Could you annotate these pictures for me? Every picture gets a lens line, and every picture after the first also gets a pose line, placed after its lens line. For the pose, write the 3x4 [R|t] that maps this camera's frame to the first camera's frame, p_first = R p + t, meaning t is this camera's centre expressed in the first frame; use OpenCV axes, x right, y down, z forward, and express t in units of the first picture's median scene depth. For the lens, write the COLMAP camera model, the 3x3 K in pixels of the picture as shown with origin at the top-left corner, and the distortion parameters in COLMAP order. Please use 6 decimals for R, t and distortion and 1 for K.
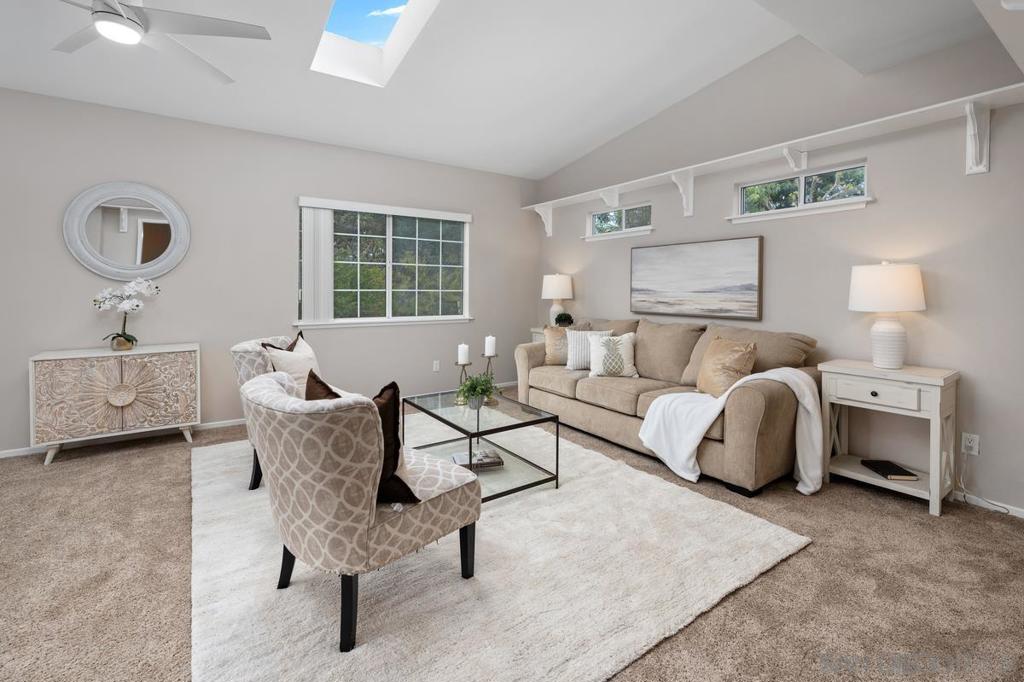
lens RADIAL K [[446.0, 0, 503.7], [0, 446.0, 292.8], [0, 0, 1]] dist [-0.002282, -0.000284]
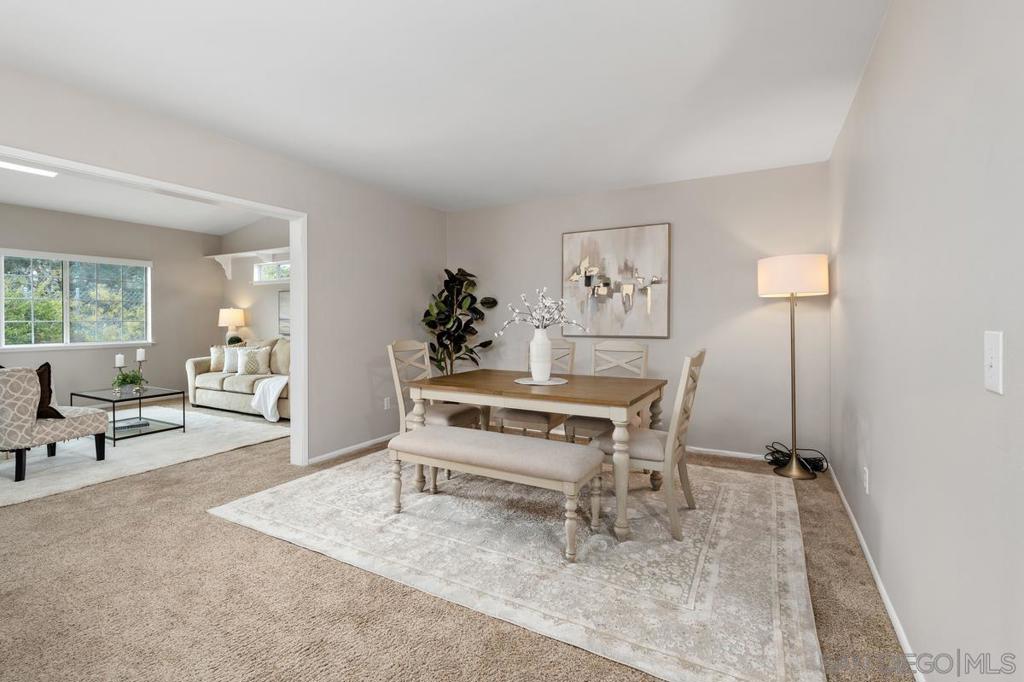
lens RADIAL K [[465.6, 0, 510.2], [0, 465.6, 323.1], [0, 0, 1]] dist [0.002362, 0.000901]
pose [[0.892017, -0.011621, 0.451853, 0.392446], [0.010262, 0.999932, 0.005459, 0.007729], [-0.451885, -0.000232, 0.892076, -1.090388]]
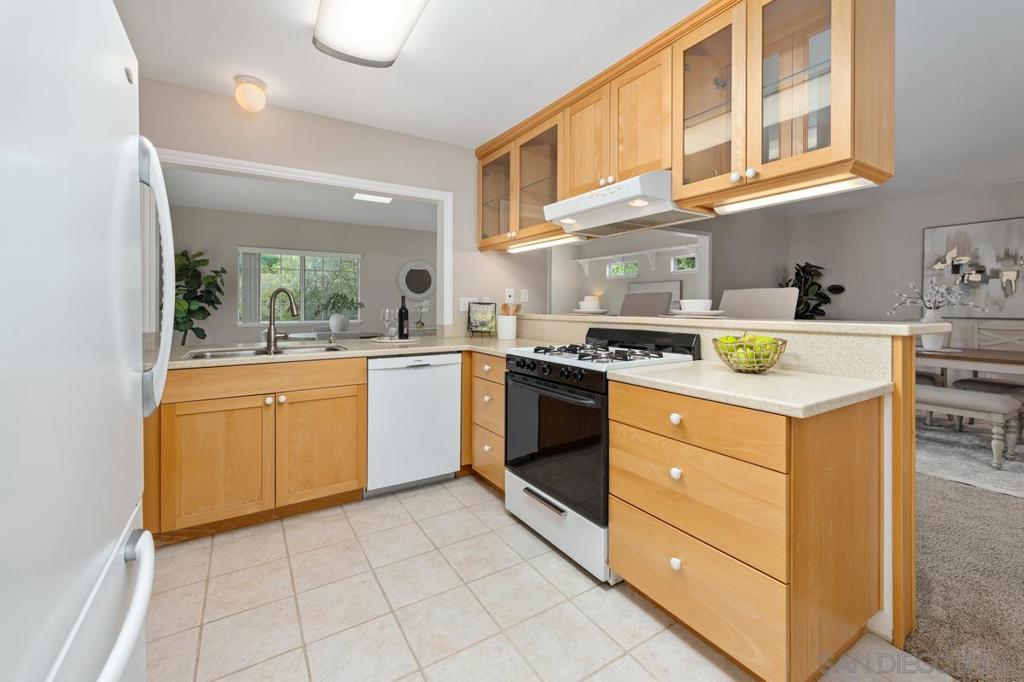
lens RADIAL K [[429.9, 0, 504.6], [0, 429.9, 308.1], [0, 0, 1]] dist [0.000210, -0.000206]
pose [[0.998831, -0.003617, -0.048207, -0.282680], [0.003634, 0.999993, 0.000275, 0.018764], [0.048205, -0.000449, 0.998837, -1.515555]]
